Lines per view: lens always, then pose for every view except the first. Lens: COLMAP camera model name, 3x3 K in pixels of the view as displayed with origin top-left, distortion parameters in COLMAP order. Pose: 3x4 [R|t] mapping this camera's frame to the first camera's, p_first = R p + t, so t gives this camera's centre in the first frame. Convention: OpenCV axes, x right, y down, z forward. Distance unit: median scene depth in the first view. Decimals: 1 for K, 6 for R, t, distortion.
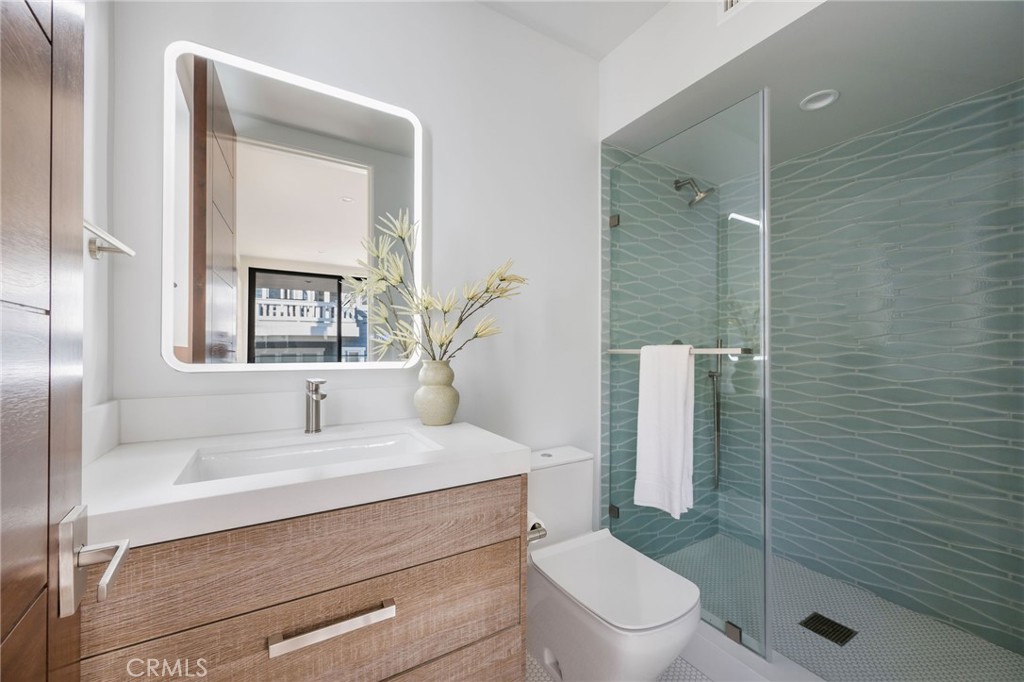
lens RADIAL K [[404.2, 0, 508.4], [0, 404.2, 344.6], [0, 0, 1]] dist [-0.000216, -0.000030]
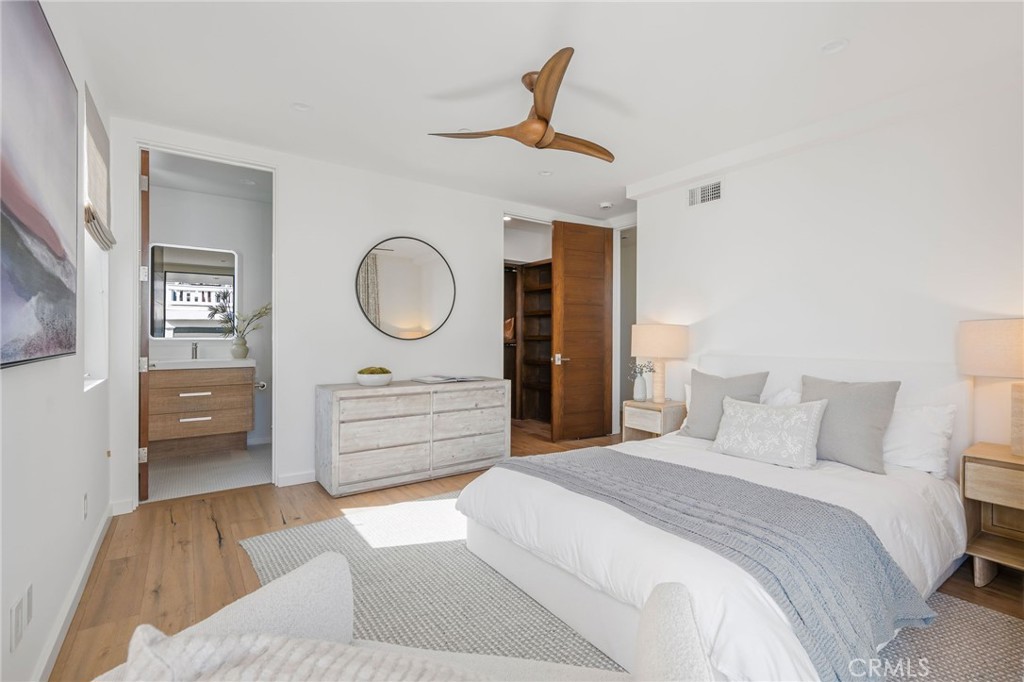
lens RADIAL K [[458.4, 0, 516.0], [0, 458.4, 338.7], [0, 0, 1]] dist [0.002916, 0.000192]
pose [[0.995692, 0.010004, 0.092180, 0.130298], [-0.011061, 0.999879, 0.010965, -0.000559], [-0.092059, -0.011937, 0.995682, -0.216589]]
